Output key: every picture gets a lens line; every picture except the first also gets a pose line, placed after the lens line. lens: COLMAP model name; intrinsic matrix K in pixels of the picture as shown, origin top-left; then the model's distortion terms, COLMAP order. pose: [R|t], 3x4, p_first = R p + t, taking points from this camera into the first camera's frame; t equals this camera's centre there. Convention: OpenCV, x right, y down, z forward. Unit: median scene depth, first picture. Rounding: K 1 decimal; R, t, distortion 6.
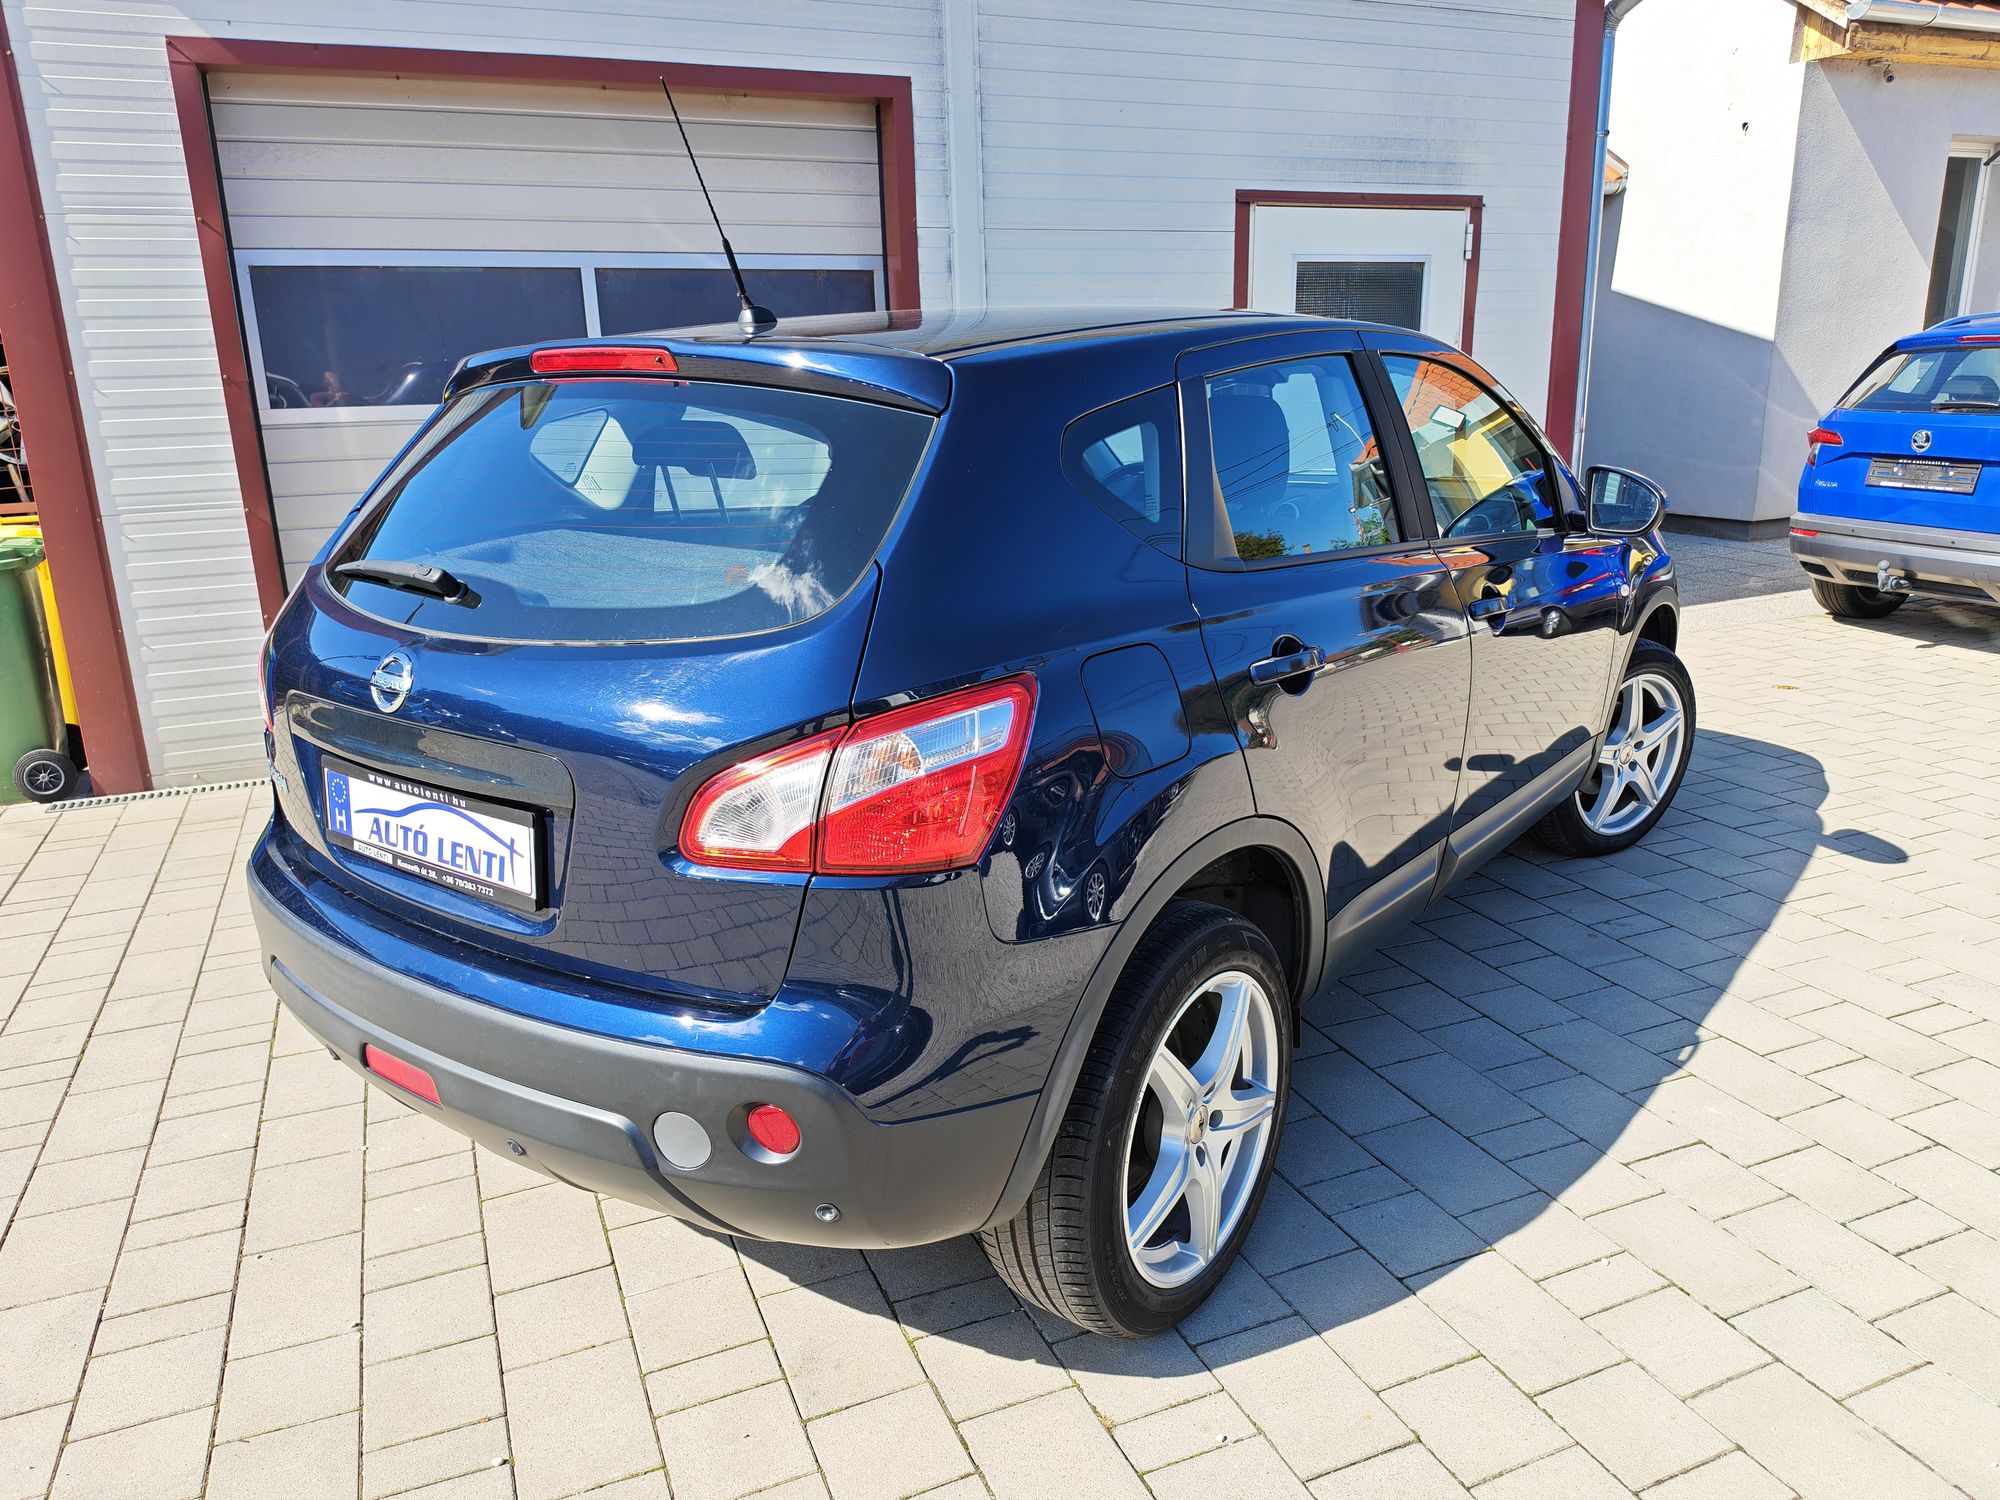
lens RADIAL K [[1447.6, 0, 1015.6], [0, 1447.6, 742.7], [0, 0, 1]] dist [0.089962, -0.097696]
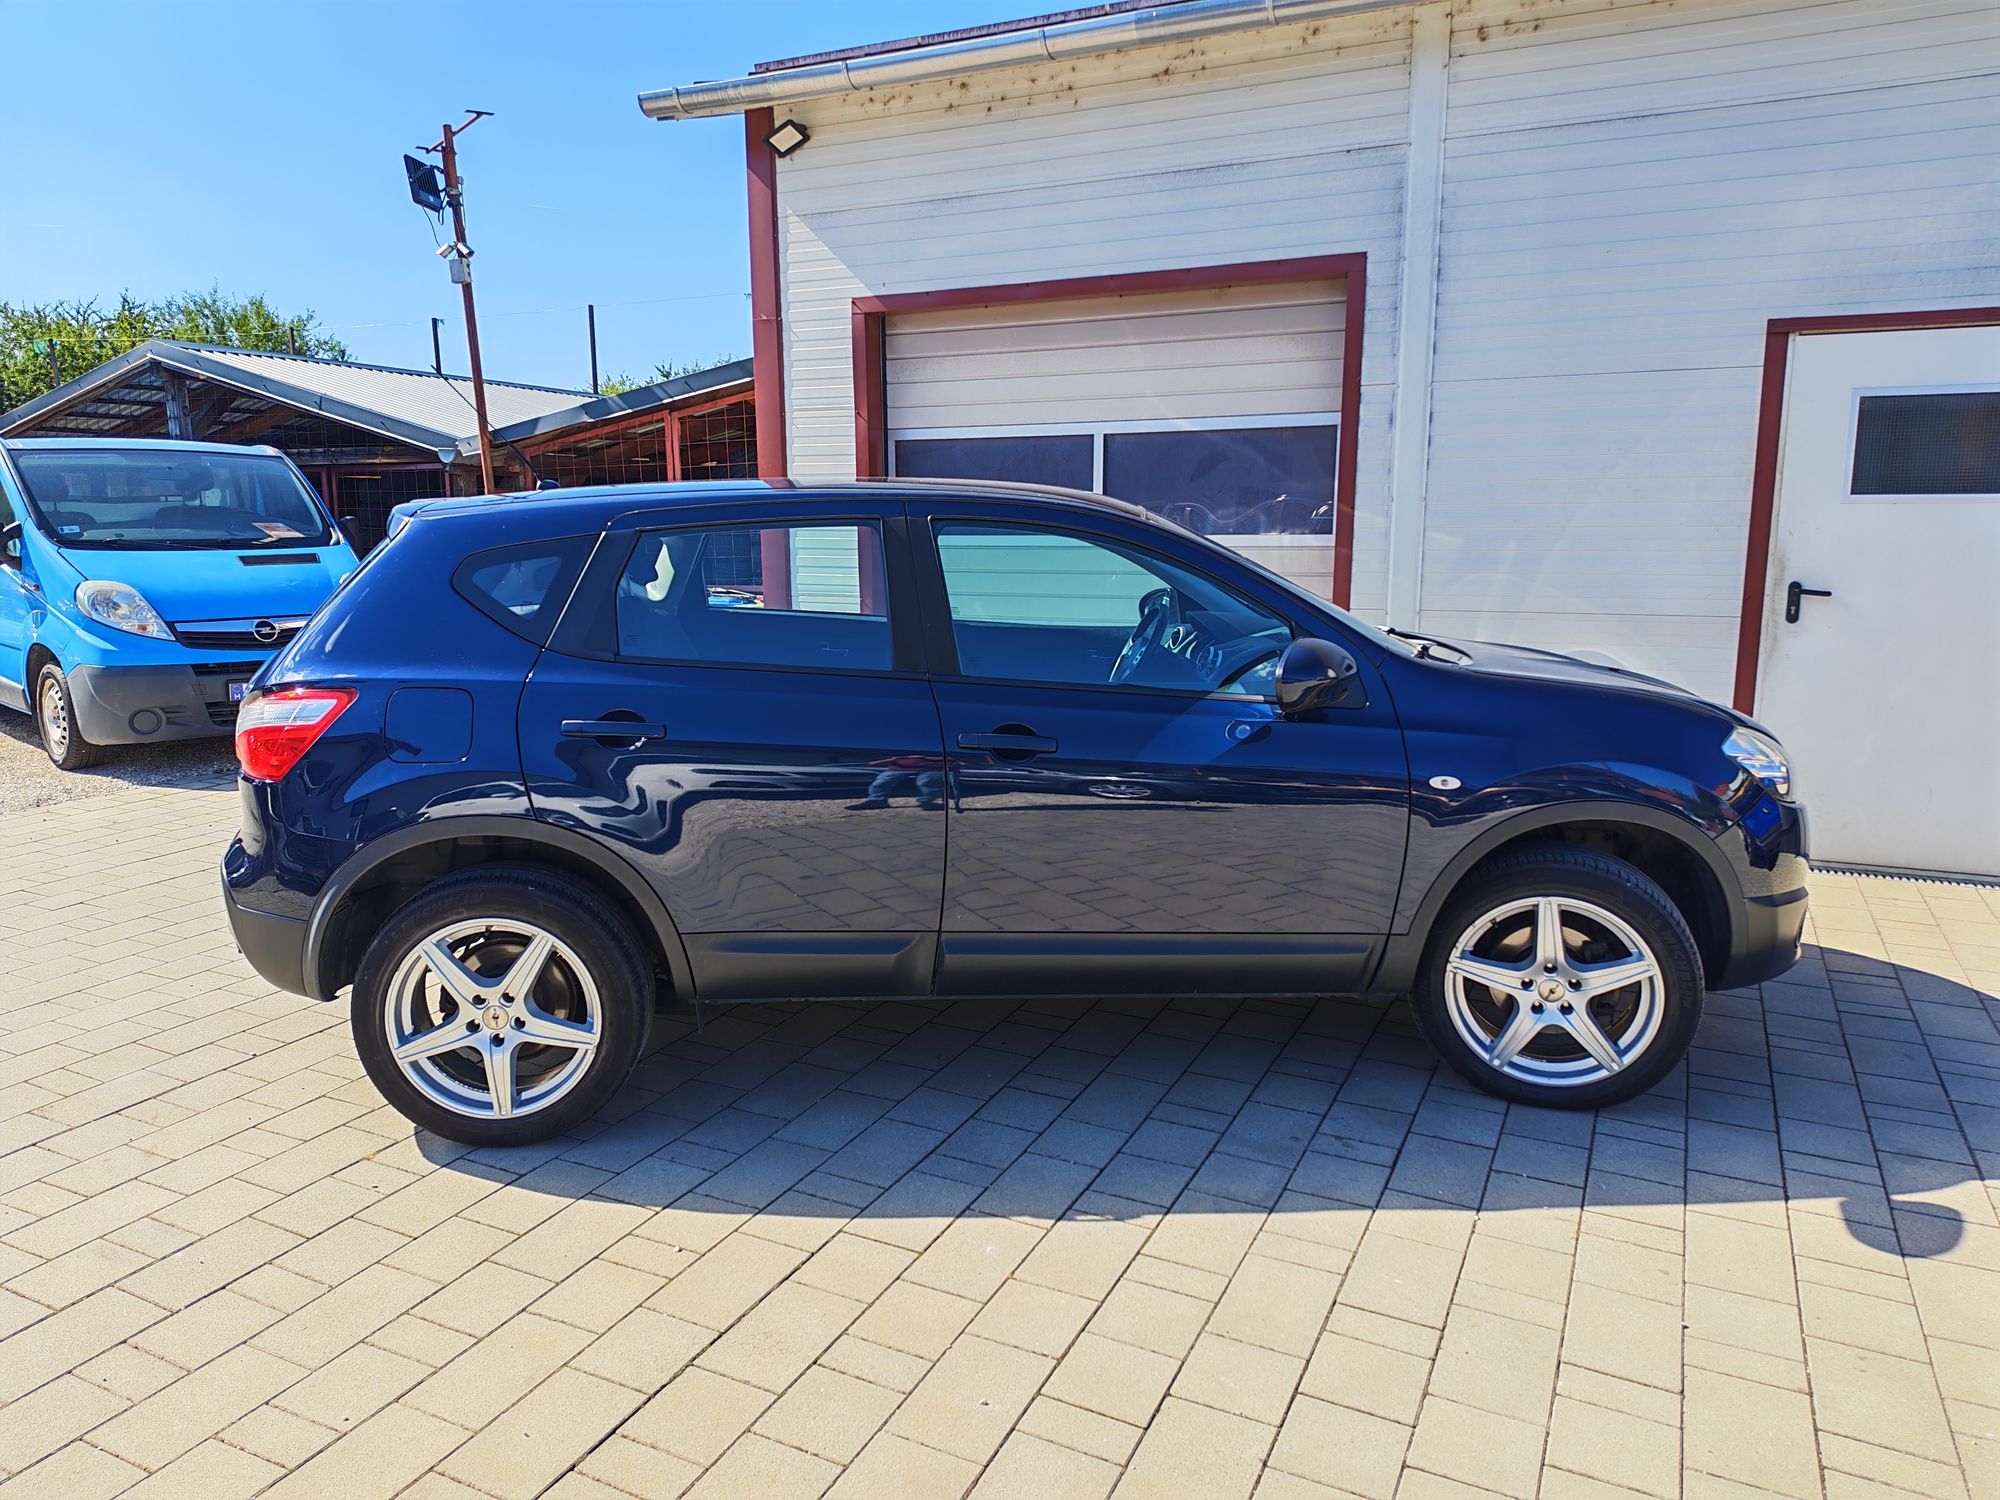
lens RADIAL K [[1447.6, 0, 1015.6], [0, 1447.6, 742.7], [0, 0, 1]] dist [0.089962, -0.097696]
pose [[0.623403, 0.144702, -0.768395, 0.759002], [-0.212352, 0.977123, 0.011727, -0.066442], [0.752513, 0.155860, 0.639869, 0.198213]]
